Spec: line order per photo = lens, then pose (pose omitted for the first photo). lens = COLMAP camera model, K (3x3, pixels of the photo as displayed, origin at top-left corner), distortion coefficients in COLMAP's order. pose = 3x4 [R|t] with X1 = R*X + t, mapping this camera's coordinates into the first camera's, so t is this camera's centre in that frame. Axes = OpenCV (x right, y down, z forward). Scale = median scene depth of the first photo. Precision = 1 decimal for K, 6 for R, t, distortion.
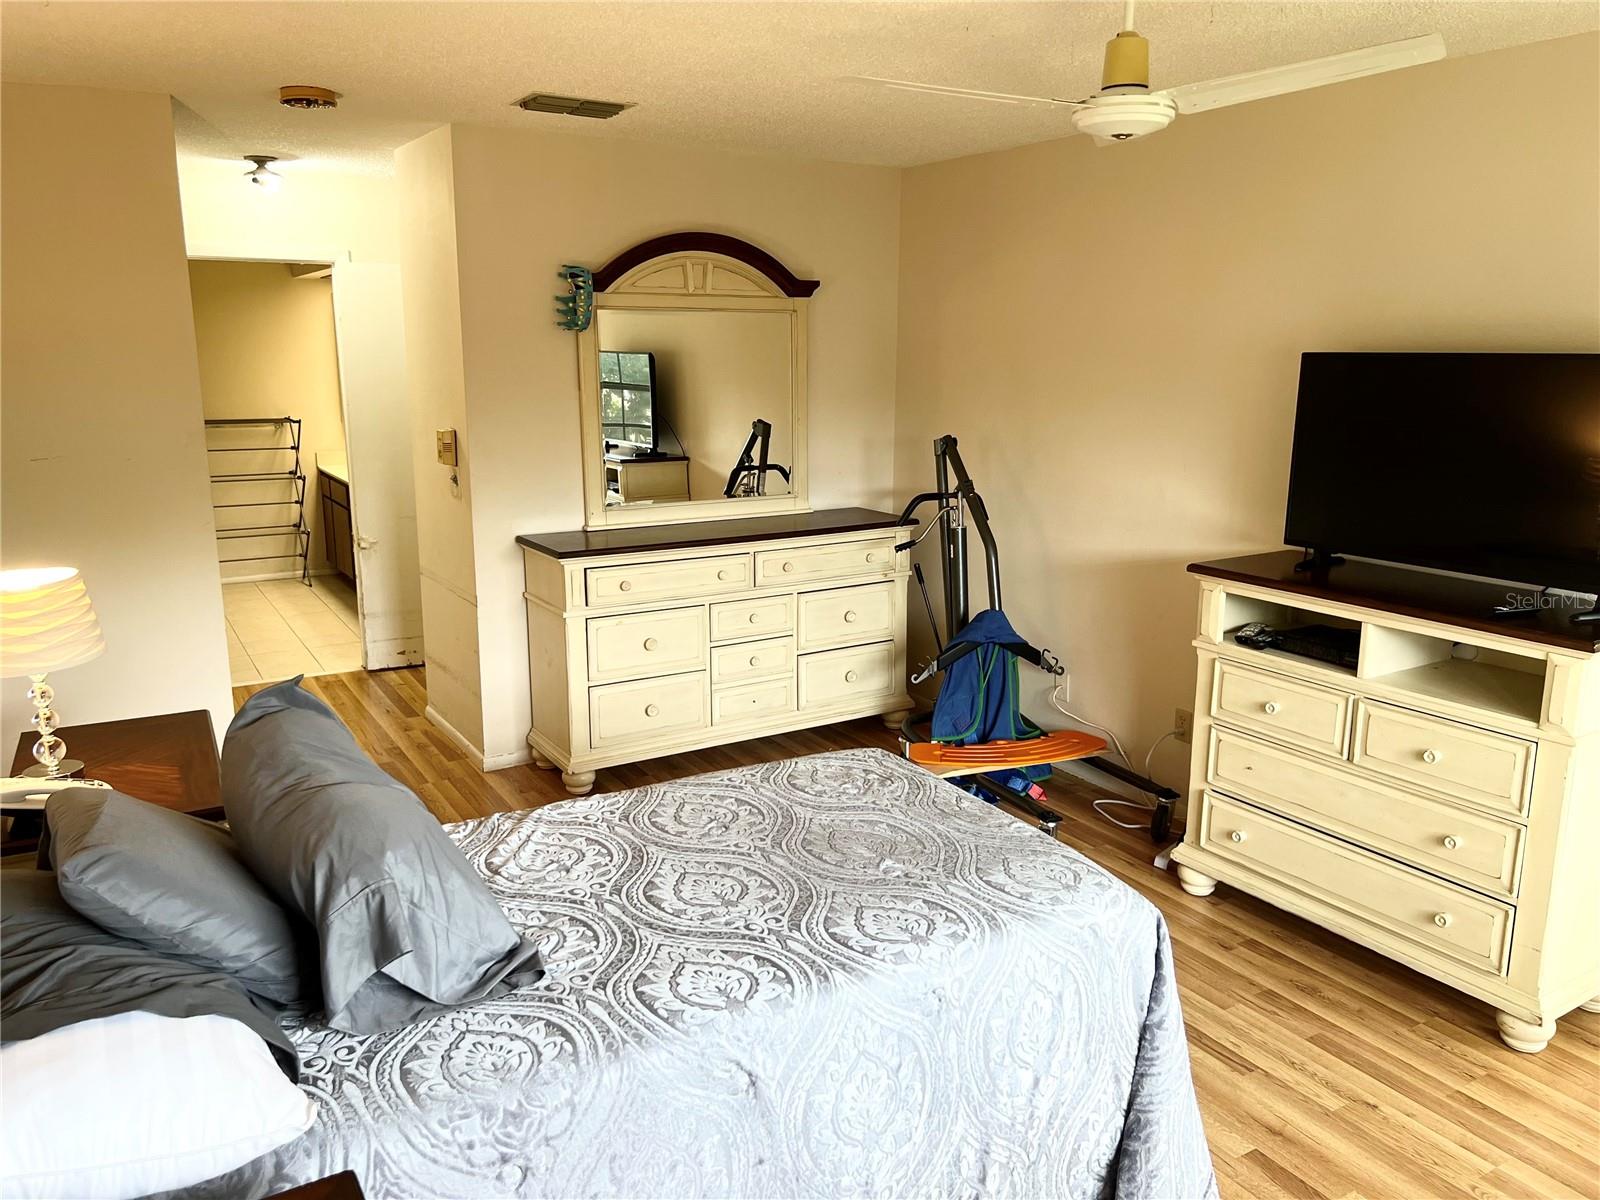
lens RADIAL K [[1199.5, 0, 796.4], [0, 1199.5, 596.5], [0, 0, 1]] dist [0.053882, -0.060090]
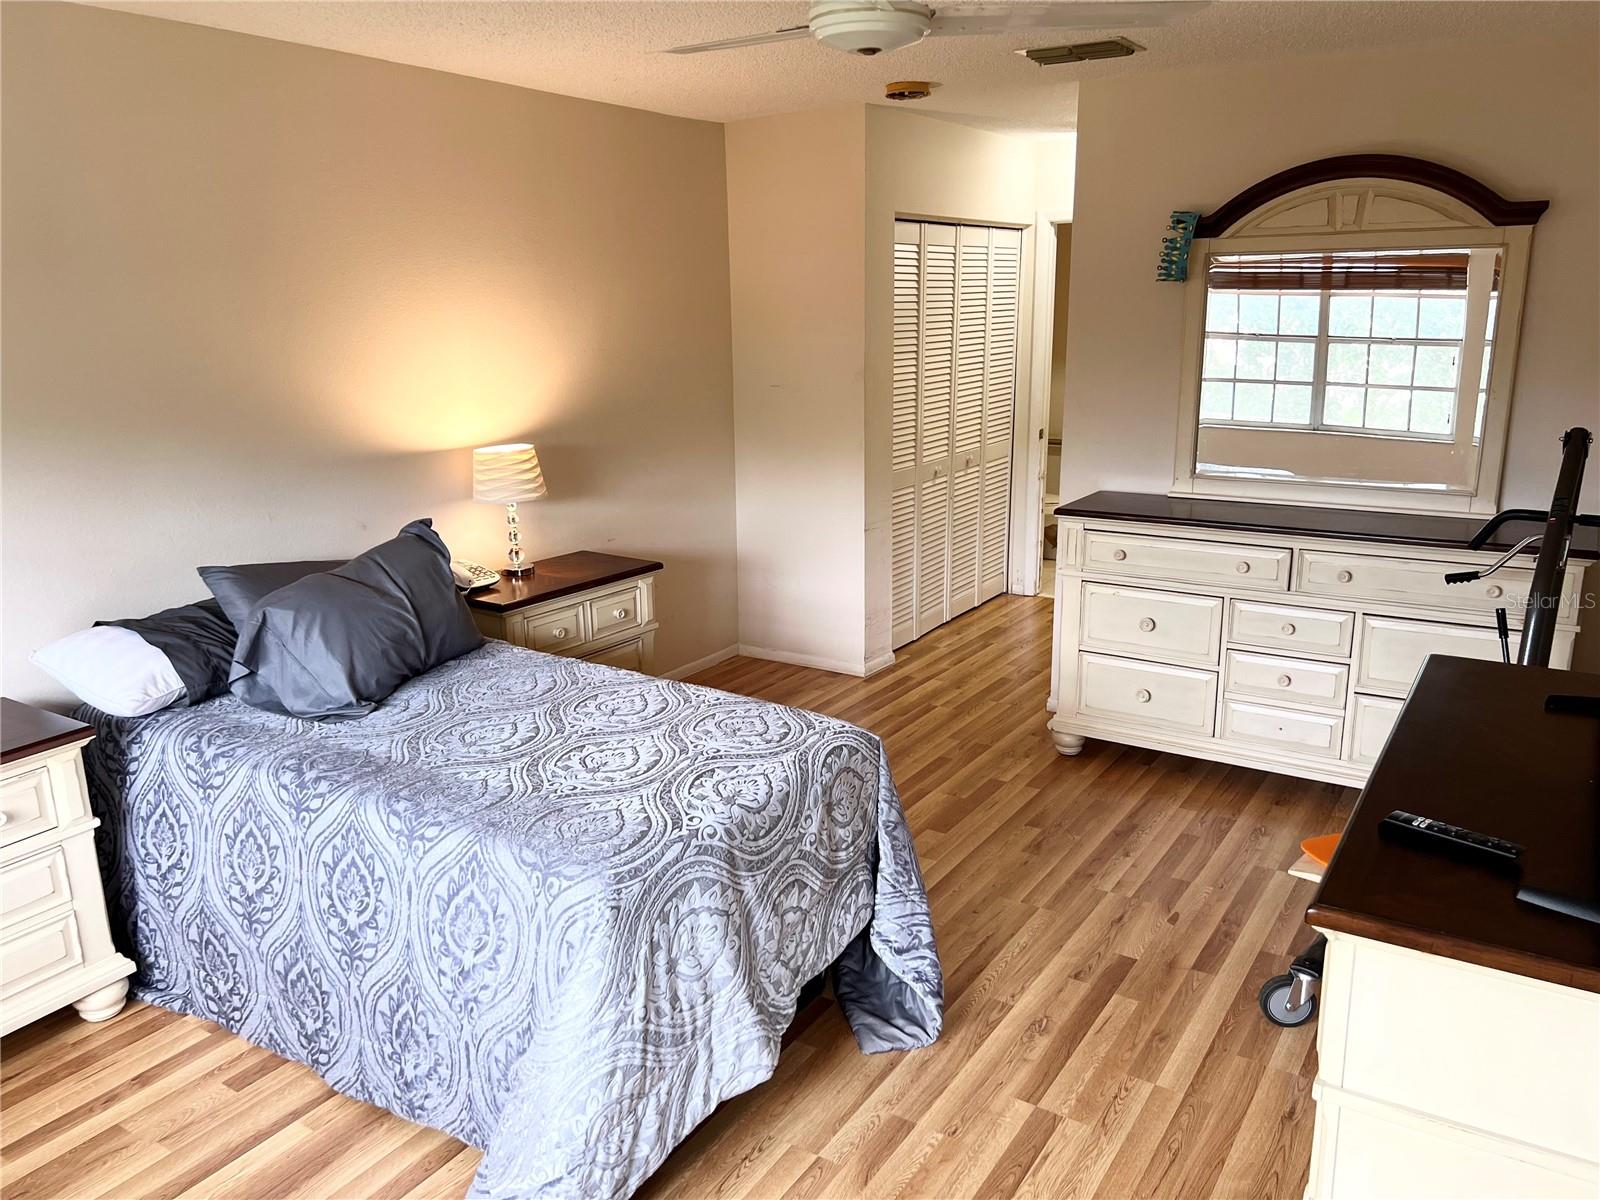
lens RADIAL K [[1199.5, 0, 793.5], [0, 1199.5, 588.6], [0, 0, 1]] dist [0.053882, -0.060090]
pose [[0.433793, 0.203633, -0.877700, 0.555568], [-0.171254, 0.975003, 0.141568, -0.069736], [0.884588, 0.088898, 0.457822, 0.325803]]
